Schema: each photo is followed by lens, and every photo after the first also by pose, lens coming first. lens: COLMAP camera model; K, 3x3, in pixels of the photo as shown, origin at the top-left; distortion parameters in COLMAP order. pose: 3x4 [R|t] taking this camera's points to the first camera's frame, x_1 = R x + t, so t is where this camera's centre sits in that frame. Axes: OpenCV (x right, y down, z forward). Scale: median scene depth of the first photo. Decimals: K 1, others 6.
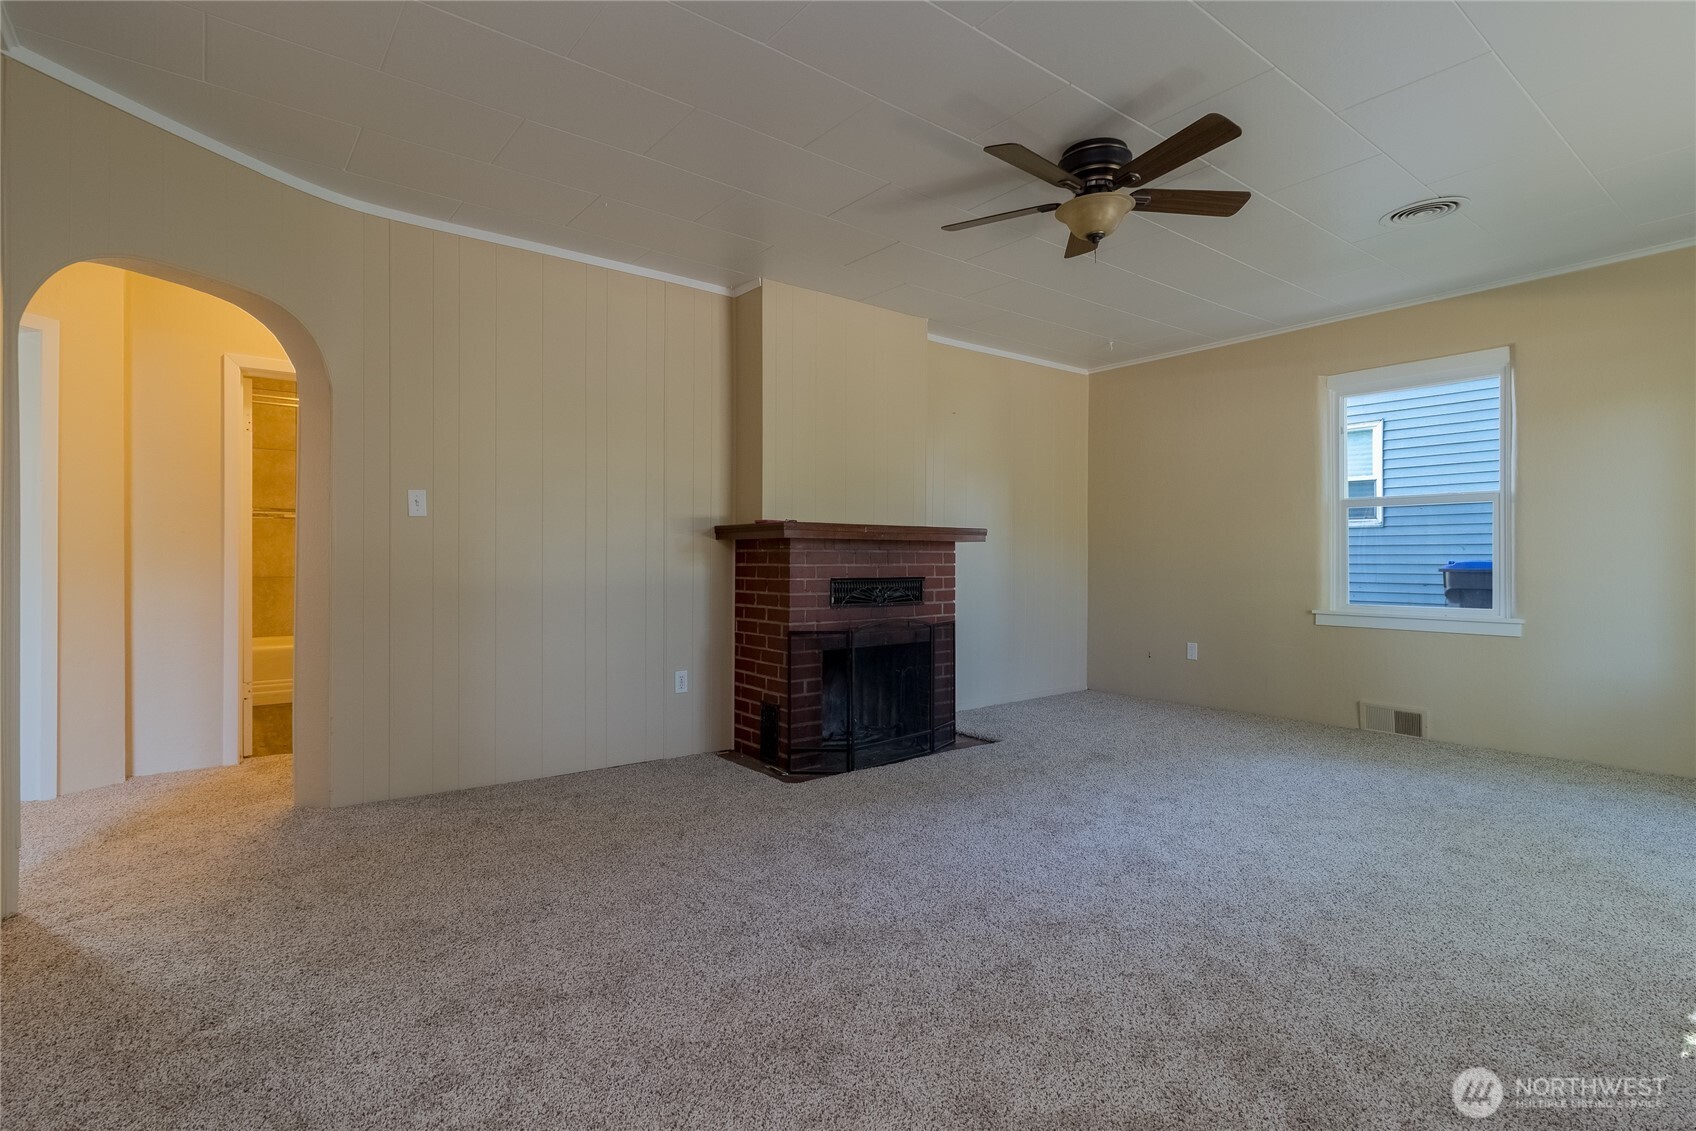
lens RADIAL K [[804.1, 0, 838.6], [0, 804.1, 554.5], [0, 0, 1]] dist [-0.001757, -0.000278]
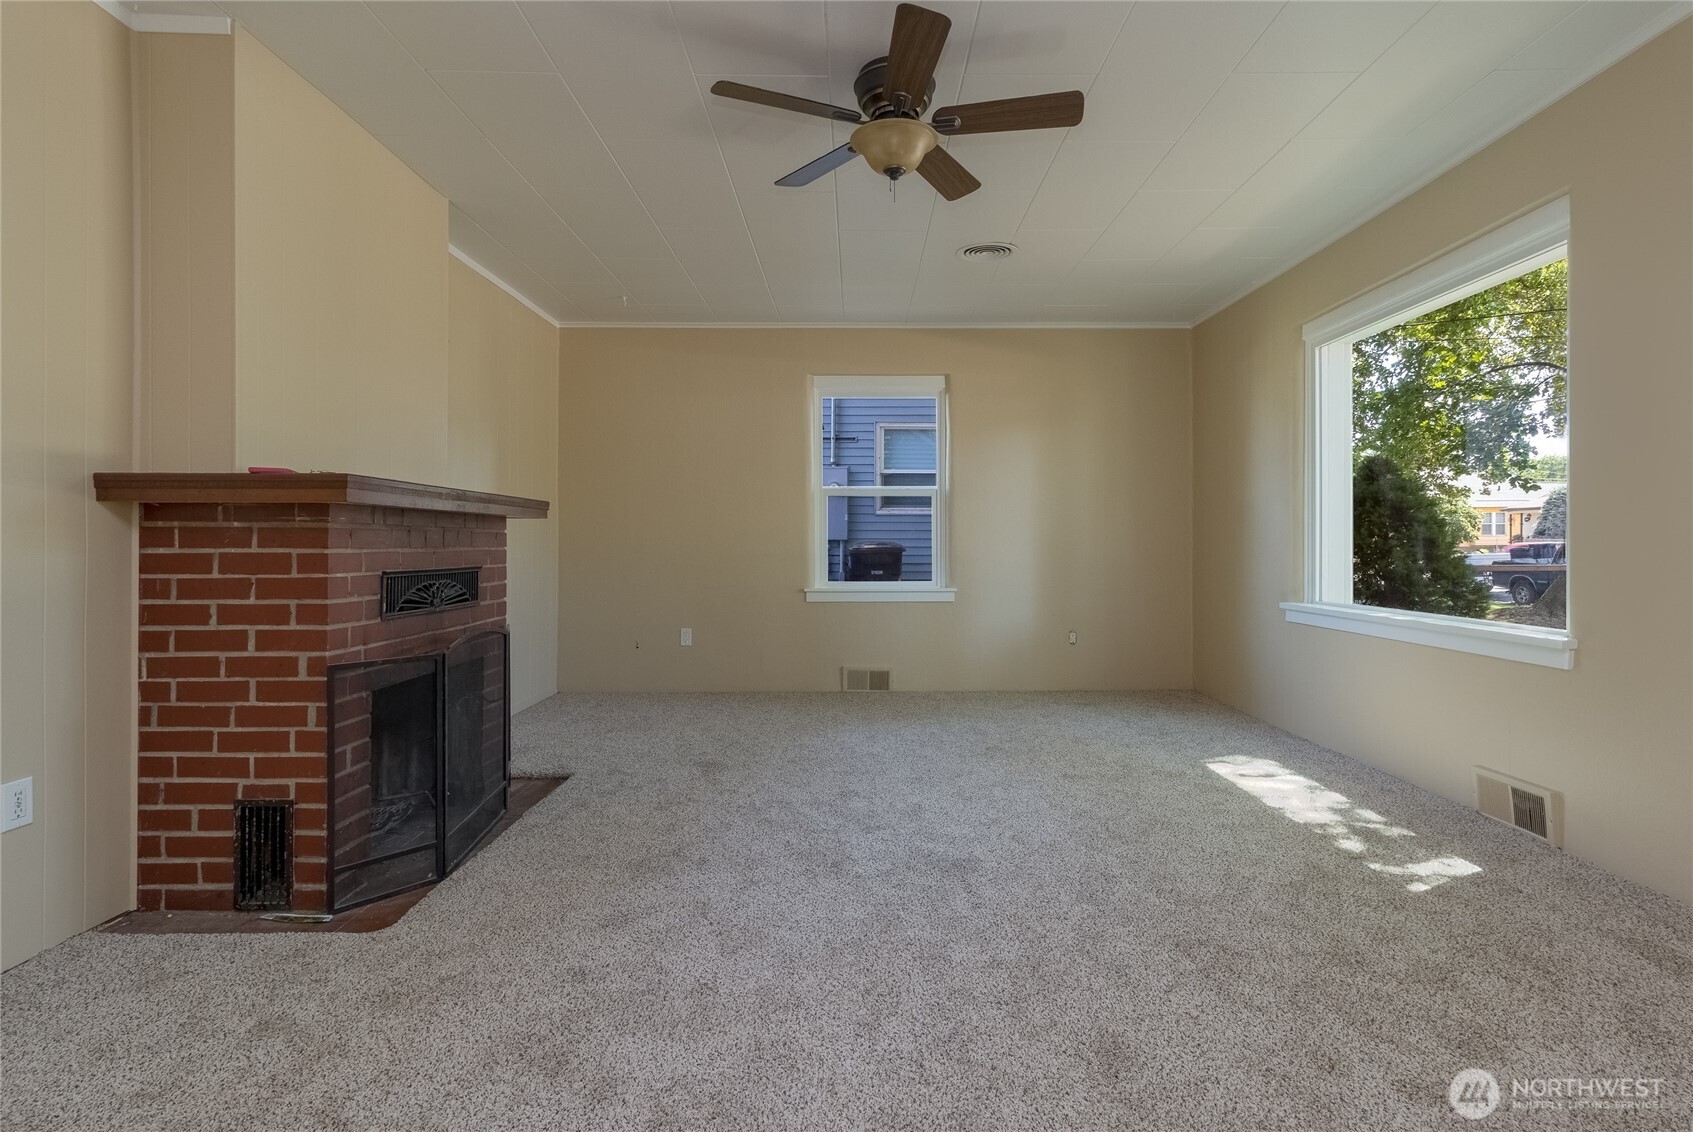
lens RADIAL K [[802.6, 0, 850.8], [0, 802.6, 544.1], [0, 0, 1]] dist [-0.001757, -0.000278]
pose [[0.603900, -0.000850, 0.797060, -0.273068], [-0.004803, 0.999977, 0.004706, 0.003938], [-0.797046, -0.006670, 0.603882, 0.337706]]
